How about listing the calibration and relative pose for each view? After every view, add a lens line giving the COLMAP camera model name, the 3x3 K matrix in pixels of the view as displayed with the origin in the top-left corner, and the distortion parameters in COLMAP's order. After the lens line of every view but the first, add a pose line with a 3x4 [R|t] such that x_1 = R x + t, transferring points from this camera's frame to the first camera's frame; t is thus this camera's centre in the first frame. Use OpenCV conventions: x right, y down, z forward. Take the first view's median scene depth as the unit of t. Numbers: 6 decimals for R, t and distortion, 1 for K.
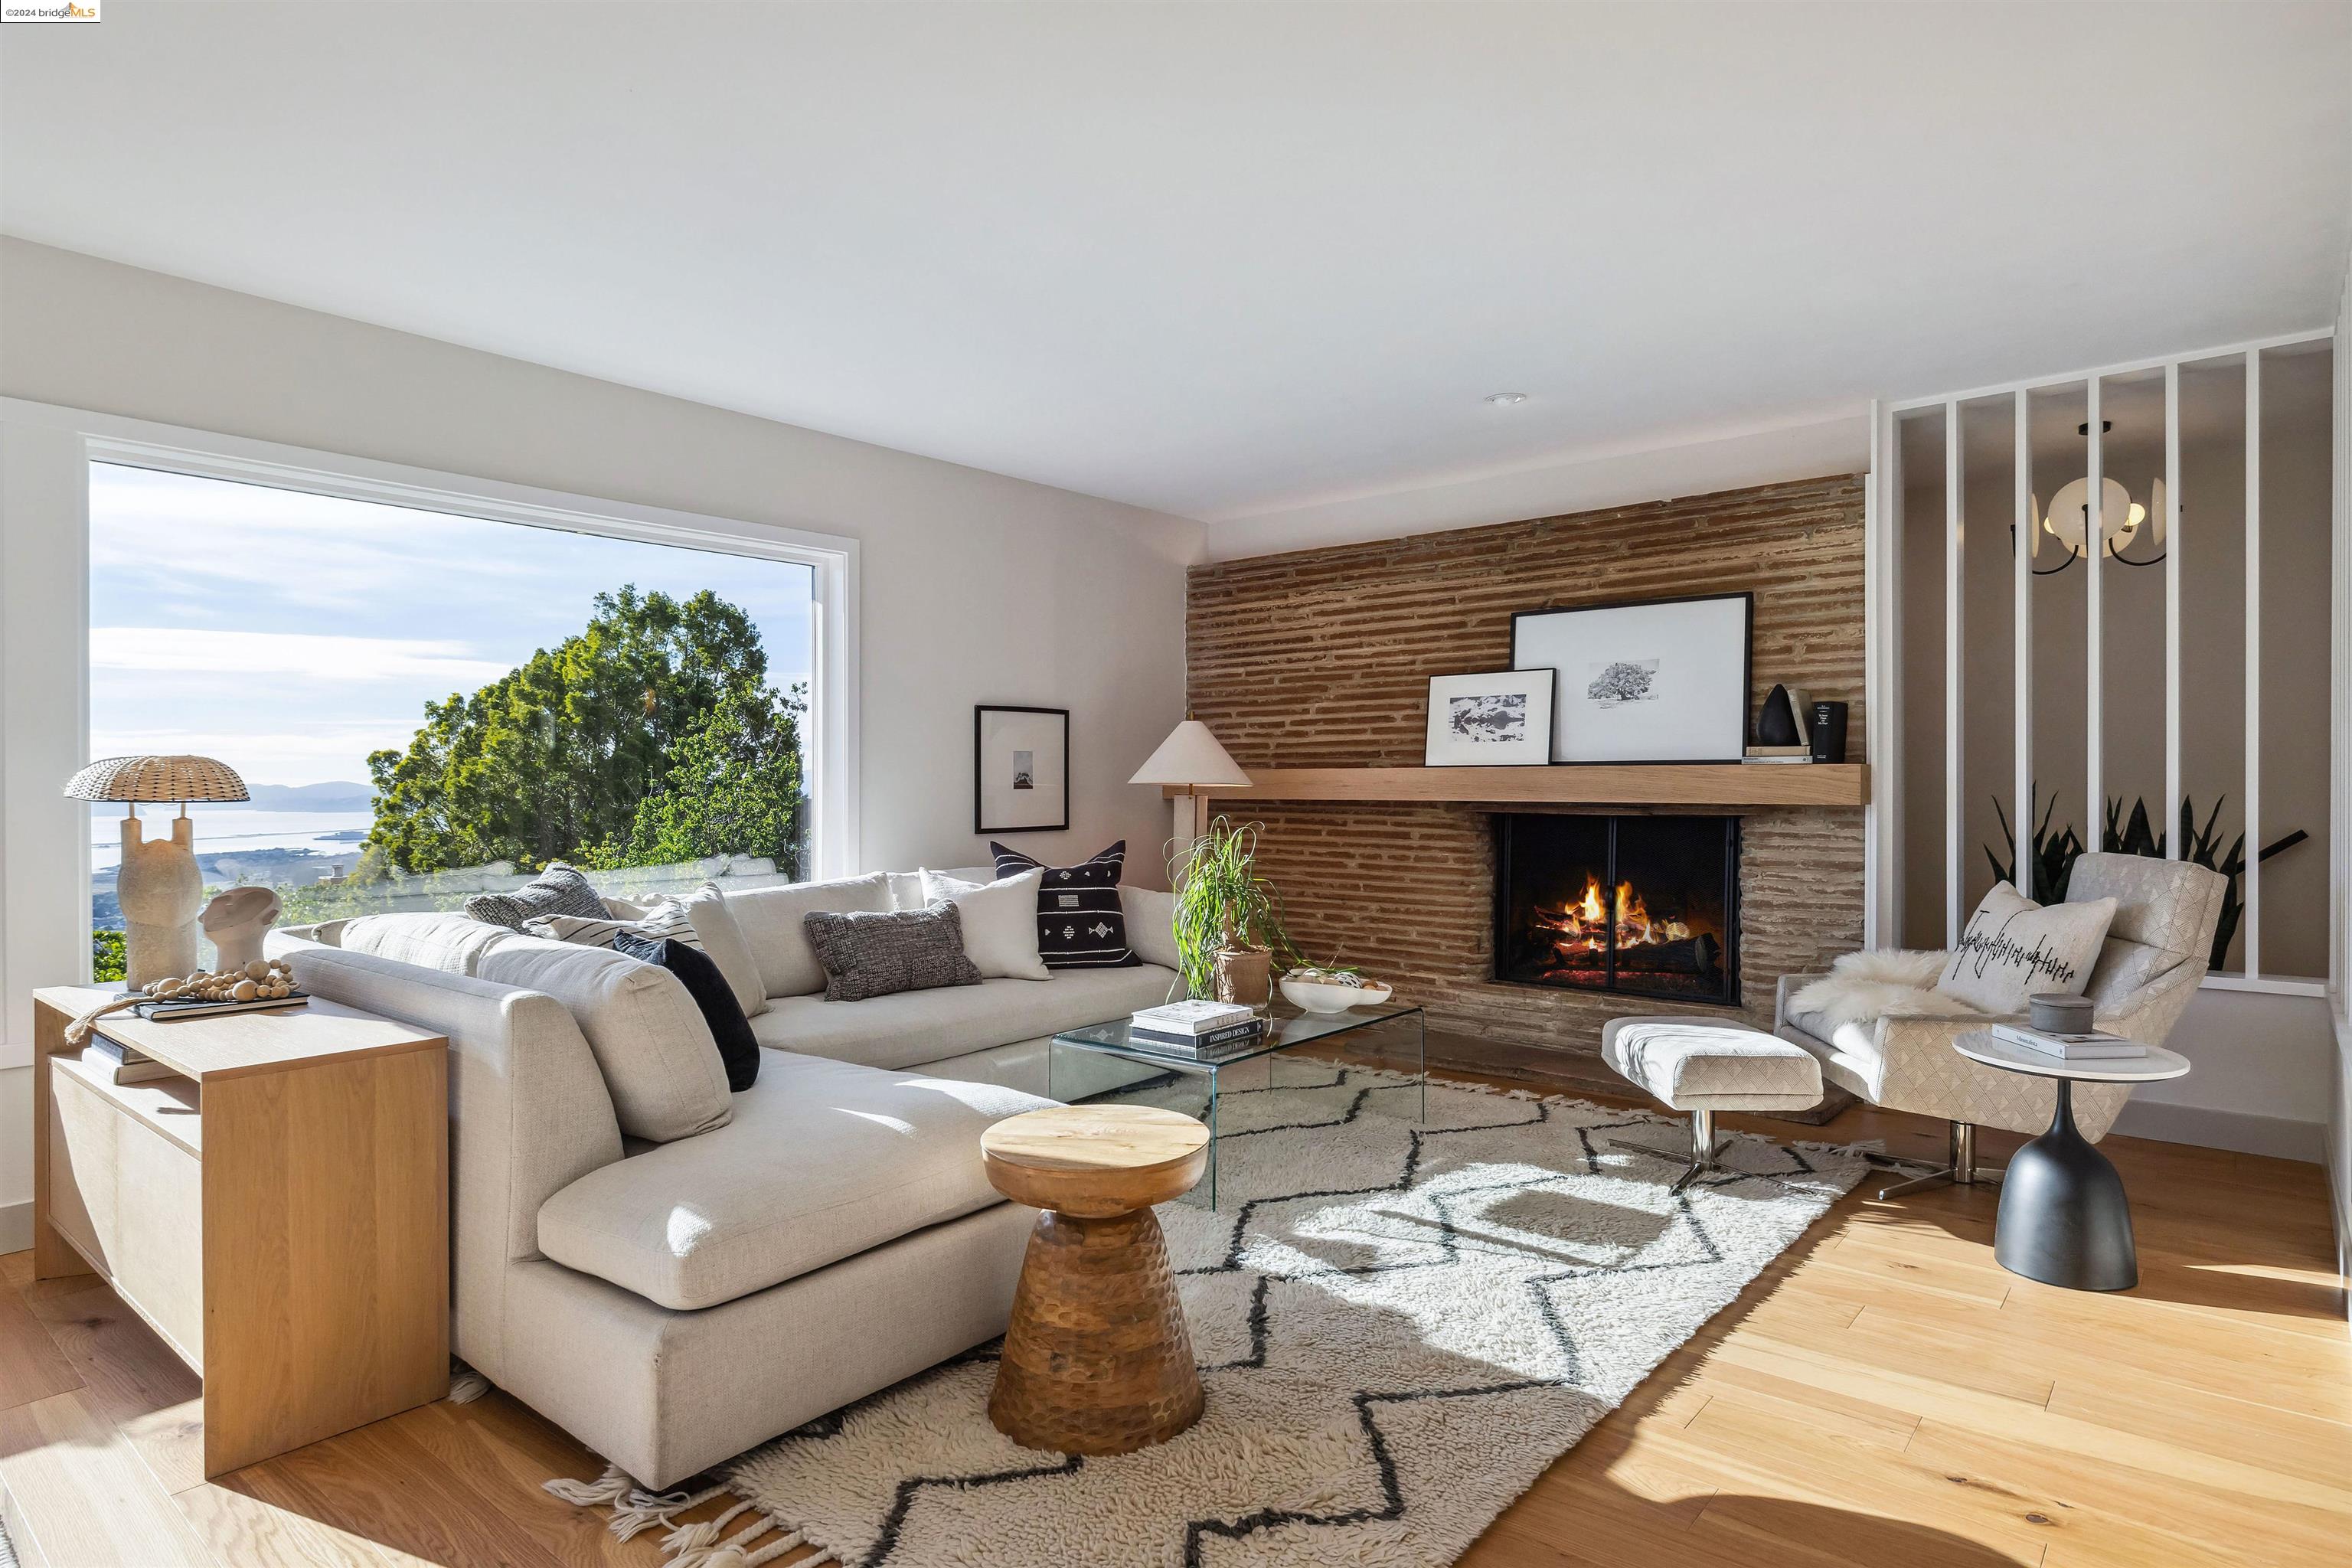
lens RADIAL K [[1283.6, 0, 1178.6], [0, 1283.6, 785.7], [0, 0, 1]] dist [-0.002065, -0.000524]
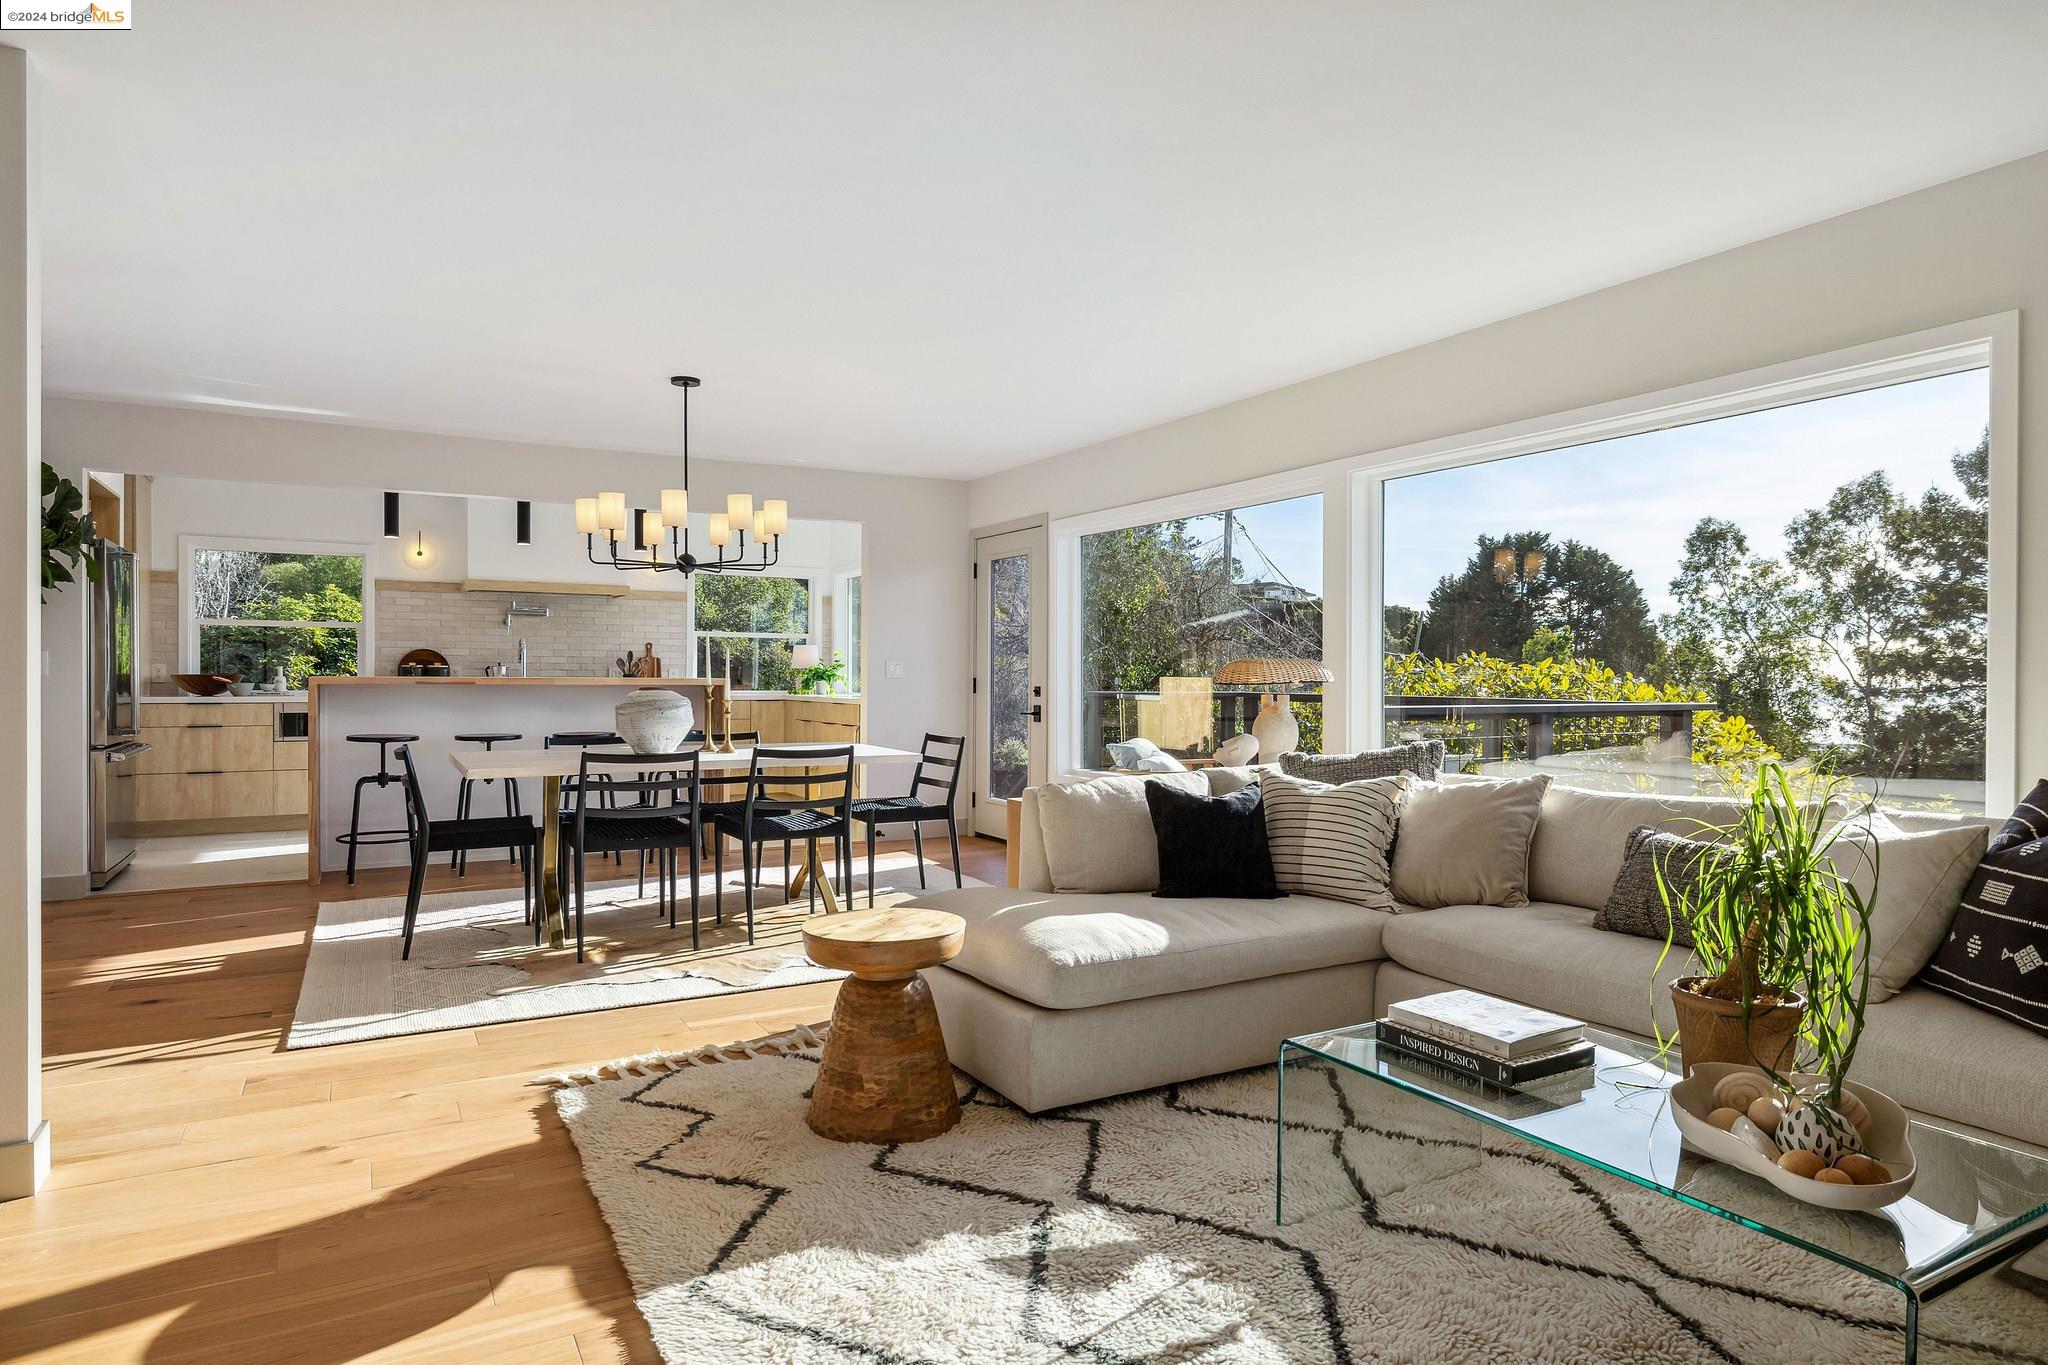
lens RADIAL K [[1169.8, 0, 1010.0], [0, 1169.8, 680.5], [0, 0, 1]] dist [-0.003014, -0.001010]
pose [[-0.358263, 0.004922, -0.933608, 0.497936], [-0.006659, 0.999947, 0.007827, -0.001865], [0.933597, 0.009021, -0.358211, 0.733283]]
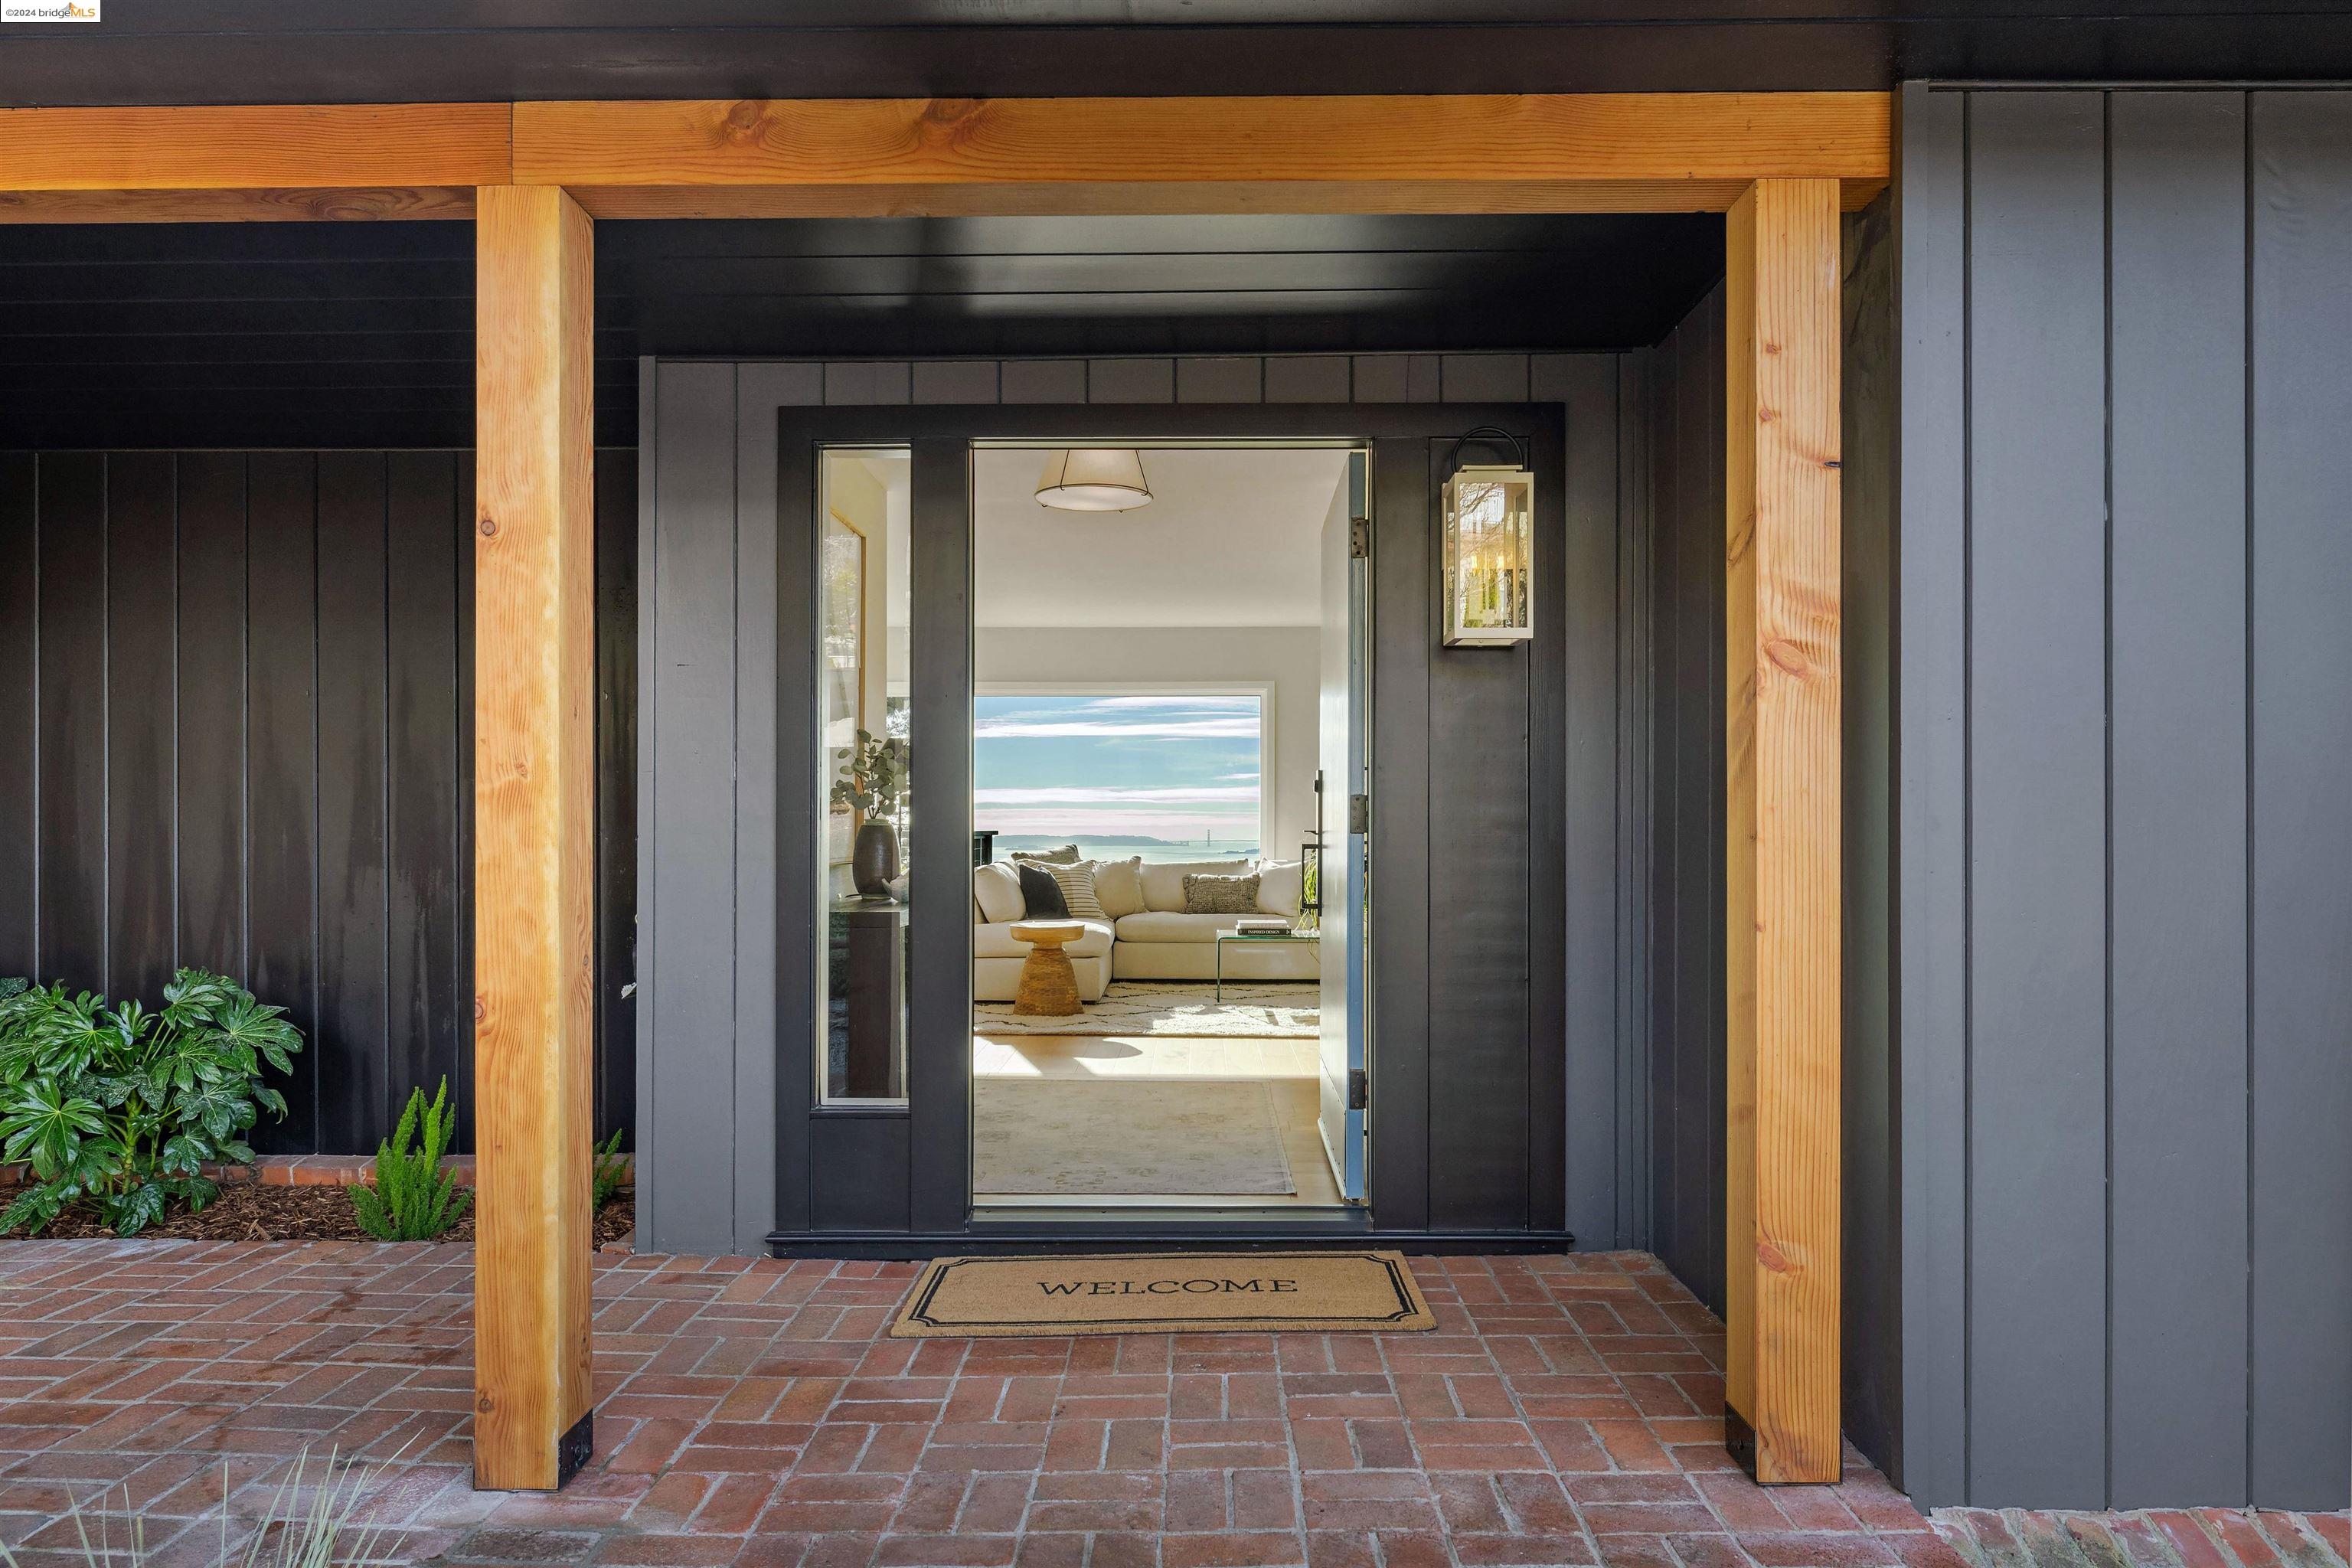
lens RADIAL K [[1505.0, 0, 1177.7], [0, 1505.0, 822.4], [0, 0, 1]] dist [0.000014, -0.000011]
pose [[0.629722, 0.000268, -0.776821, 1.334979], [-0.003615, 0.999990, -0.002585, 0.017977], [0.776812, 0.004436, 0.629717, -0.461548]]
